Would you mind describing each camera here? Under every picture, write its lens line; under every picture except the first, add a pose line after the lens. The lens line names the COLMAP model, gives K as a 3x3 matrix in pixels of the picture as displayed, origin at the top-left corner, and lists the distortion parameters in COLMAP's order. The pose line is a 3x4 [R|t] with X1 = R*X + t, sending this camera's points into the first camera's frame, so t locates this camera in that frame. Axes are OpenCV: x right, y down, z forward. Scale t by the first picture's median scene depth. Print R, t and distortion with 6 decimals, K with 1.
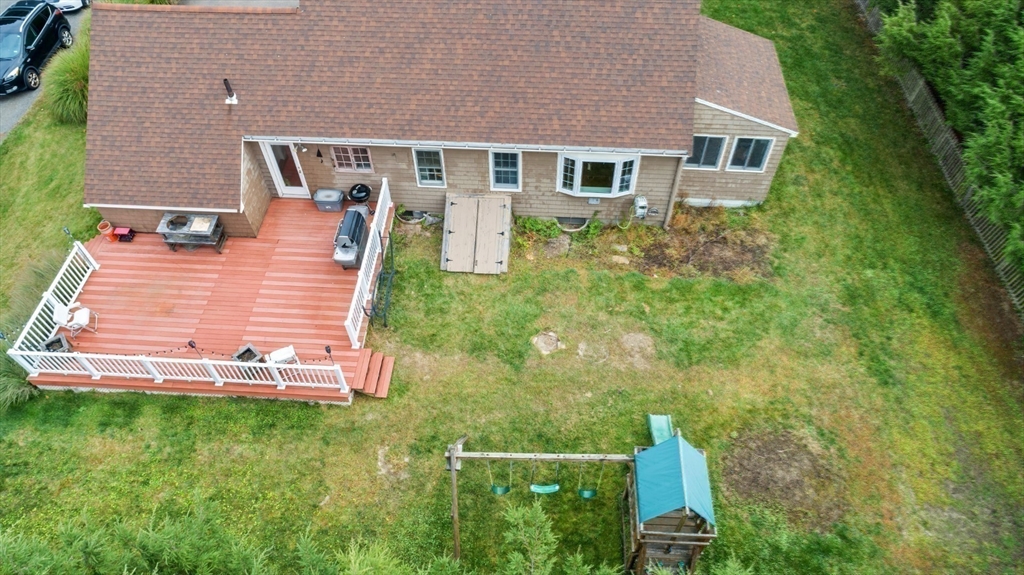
lens RADIAL K [[690.9, 0, 512.0], [0, 690.9, 287.5], [0, 0, 1]] dist [-0.010884, 0.003439]
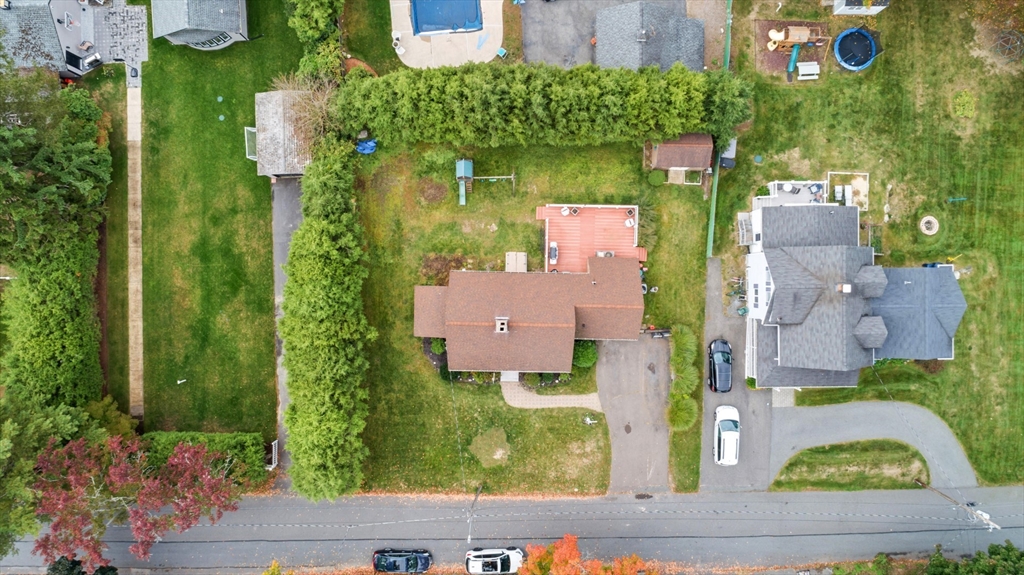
lens RADIAL K [[690.9, 0, 512.0], [0, 690.9, 287.5], [0, 0, 1]] dist [-0.010884, 0.003439]
pose [[-0.998812, 0.048683, 0.001905, -0.034718], [-0.037883, -0.800637, 0.597951, -2.128725], [0.030636, 0.597169, 0.801530, -1.517761]]
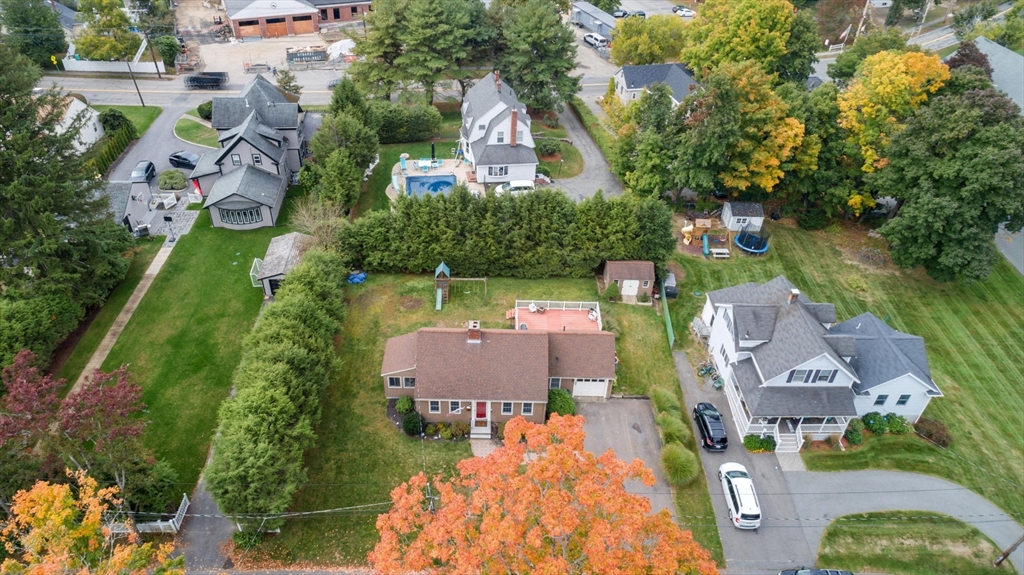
lens RADIAL K [[690.9, 0, 512.0], [0, 690.9, 287.5], [0, 0, 1]] dist [-0.010884, 0.003439]
pose [[-0.996258, 0.018970, -0.084318, 0.105670], [-0.084608, -0.015014, 0.996301, -3.420729], [0.017634, 0.999707, 0.016563, 0.691063]]
